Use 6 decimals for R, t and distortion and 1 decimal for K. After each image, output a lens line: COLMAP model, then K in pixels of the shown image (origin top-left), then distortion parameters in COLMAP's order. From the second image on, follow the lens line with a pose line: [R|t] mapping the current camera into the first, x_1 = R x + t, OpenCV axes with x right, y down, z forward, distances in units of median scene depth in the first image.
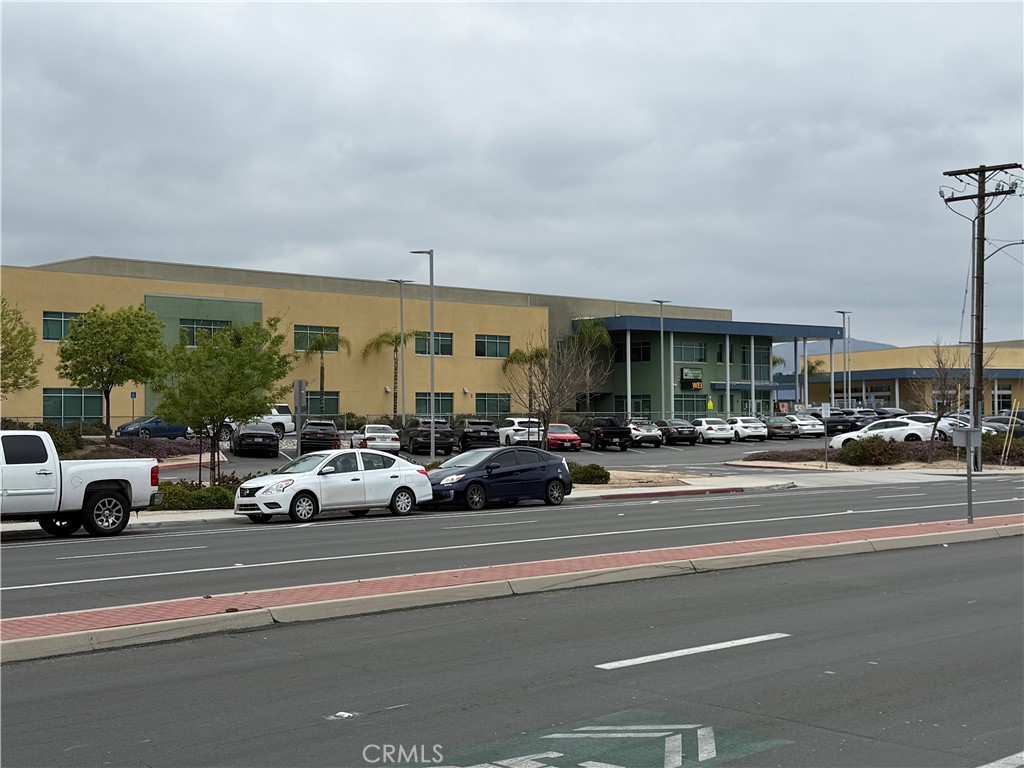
lens RADIAL K [[1394.2, 0, 512.0], [0, 1394.2, 384.0], [0, 0, 1]] dist [0.120987, -0.002837]
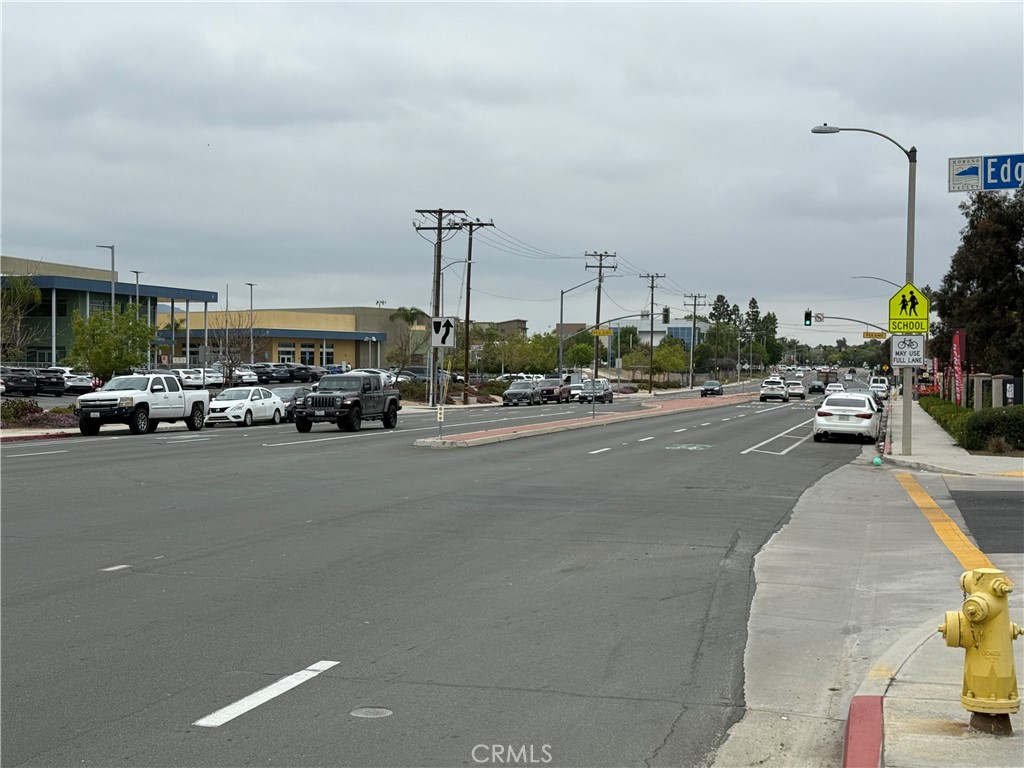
lens RADIAL K [[1478.3, 0, 512.0], [0, 1478.3, 384.0], [0, 0, 1]] dist [0.210218, 0.032516]
pose [[0.853604, 0.009535, 0.520834, -0.309081], [-0.027710, 0.999248, 0.027120, -0.006757], [-0.520184, -0.037582, 0.853227, -0.298112]]
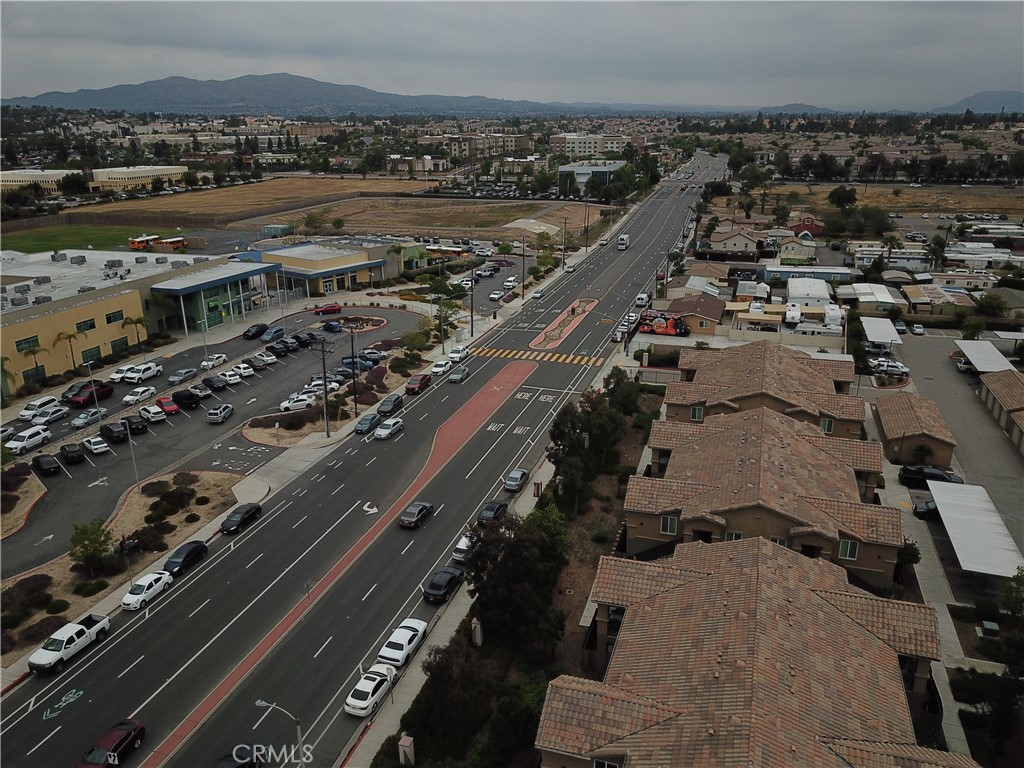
lens RADIAL K [[791.6, 0, 510.4], [0, 791.6, 390.3], [0, 0, 1]] dist [-0.003874, 0.012902]
pose [[0.880788, -0.157536, 0.446536, -0.049424], [-0.007474, 0.938290, 0.345768, -0.435962], [-0.473451, -0.307886, 0.825258, -0.390057]]
